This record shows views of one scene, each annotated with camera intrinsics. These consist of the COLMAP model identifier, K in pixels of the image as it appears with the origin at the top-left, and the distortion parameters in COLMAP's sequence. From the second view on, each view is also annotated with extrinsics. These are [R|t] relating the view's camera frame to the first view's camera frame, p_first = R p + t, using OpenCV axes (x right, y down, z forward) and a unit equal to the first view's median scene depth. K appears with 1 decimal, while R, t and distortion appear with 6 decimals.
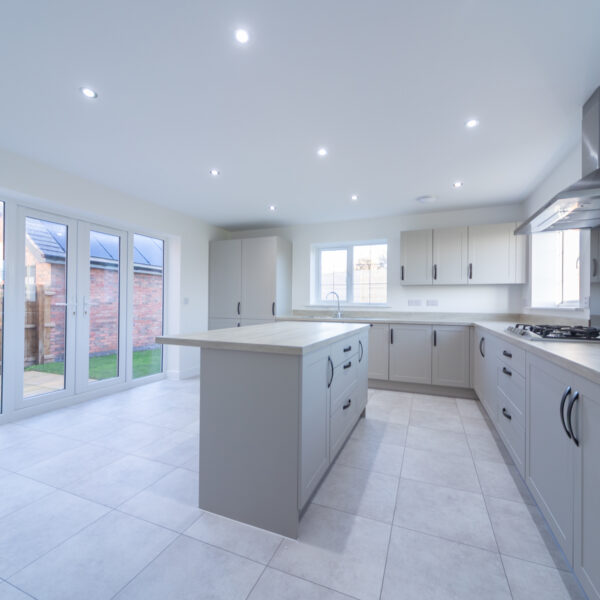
lens RADIAL K [[309.0, 0, 301.1], [0, 309.0, 304.9], [0, 0, 1]] dist [0.000215, 0.000527]
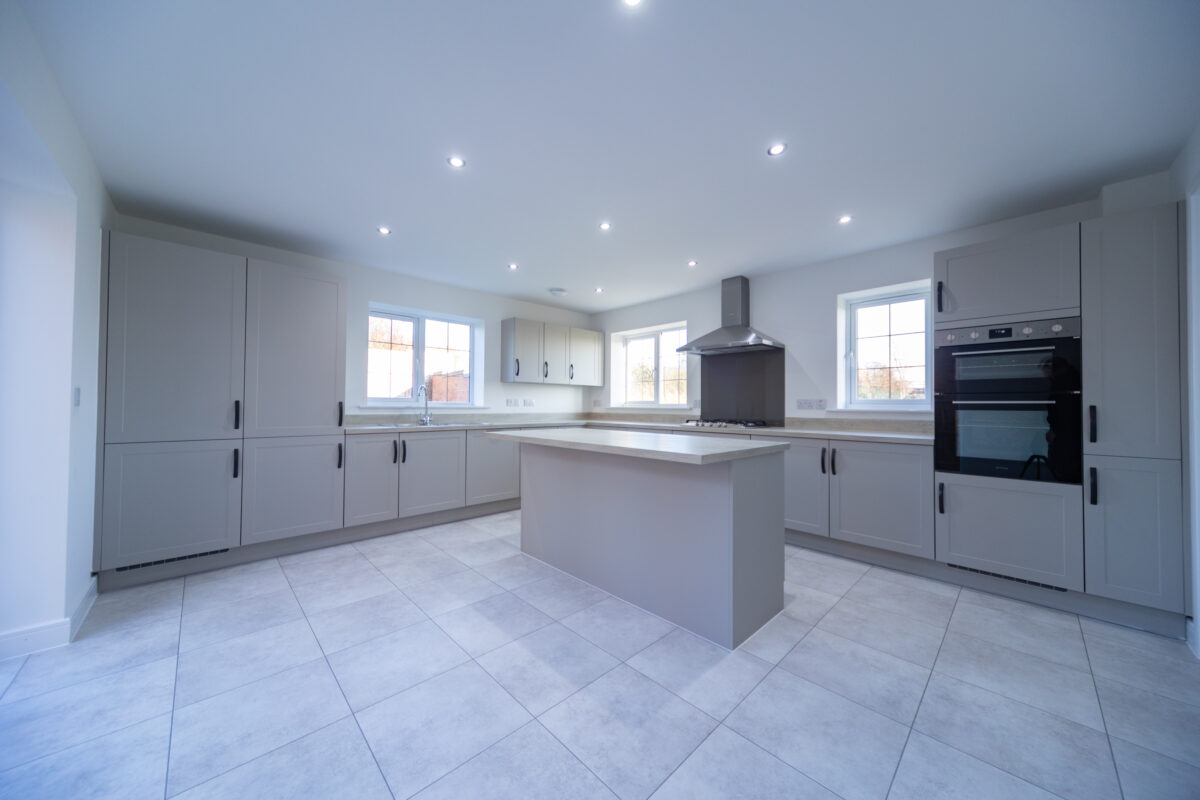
lens RADIAL K [[412.5, 0, 600.4], [0, 412.5, 392.2], [0, 0, 1]] dist [0.010756, 0.000020]
pose [[0.403653, 0.024783, 0.914577, -0.575902], [0.002025, 0.999606, -0.027981, -0.003307], [-0.914910, 0.013147, 0.403444, 0.329084]]
